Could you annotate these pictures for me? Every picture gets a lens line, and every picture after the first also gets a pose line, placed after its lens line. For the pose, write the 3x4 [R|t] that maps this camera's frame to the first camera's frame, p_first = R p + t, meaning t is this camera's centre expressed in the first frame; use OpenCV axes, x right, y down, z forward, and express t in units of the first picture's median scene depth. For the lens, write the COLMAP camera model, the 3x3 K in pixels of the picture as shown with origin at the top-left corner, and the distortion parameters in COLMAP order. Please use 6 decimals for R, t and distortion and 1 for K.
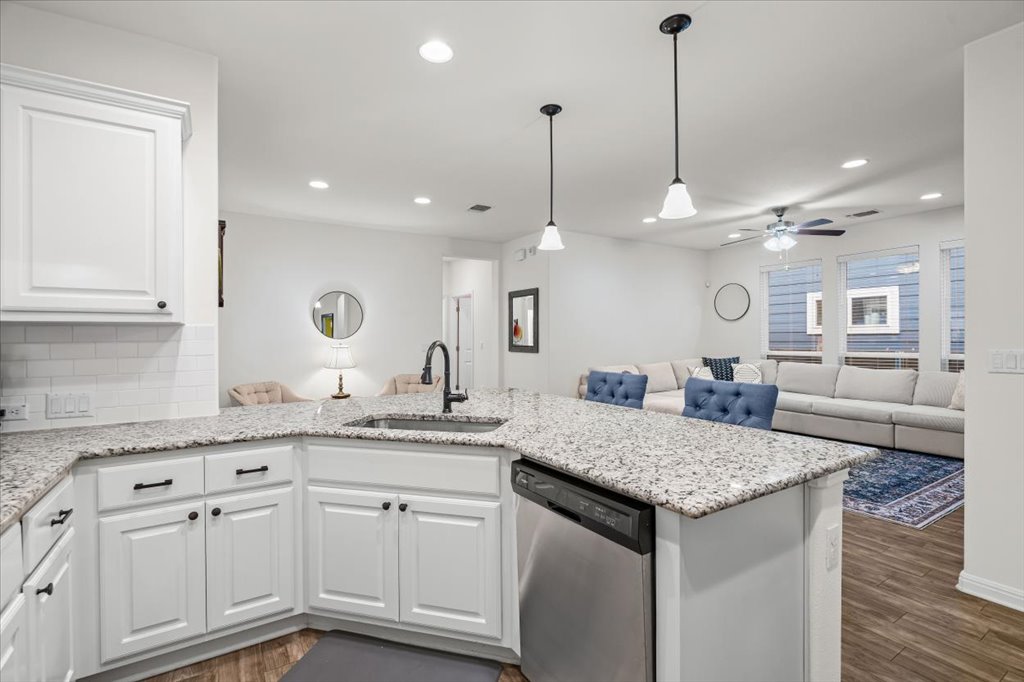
lens RADIAL K [[472.6, 0, 505.4], [0, 472.6, 330.5], [0, 0, 1]] dist [-0.001773, -0.000180]
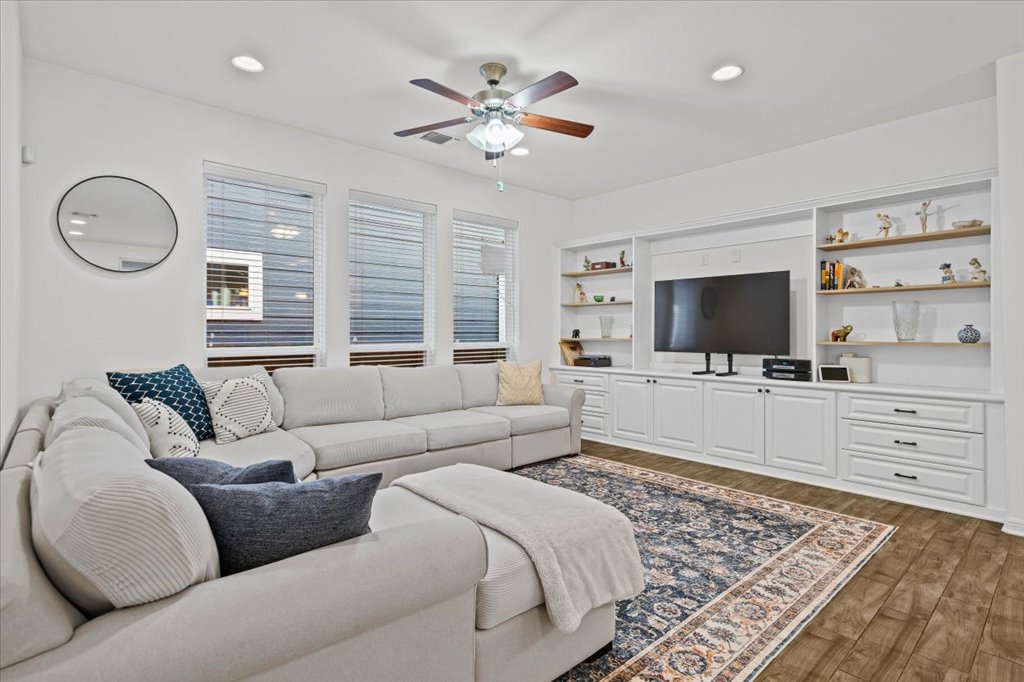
lens RADIAL K [[503.3, 0, 510.8], [0, 503.3, 330.1], [0, 0, 1]] dist [0.001196, 0.000361]
pose [[-0.164636, 0.003935, 0.986347, 0.023628], [-0.007440, 0.999959, -0.005231, 0.026261], [-0.986326, -0.008200, -0.164600, 0.880891]]
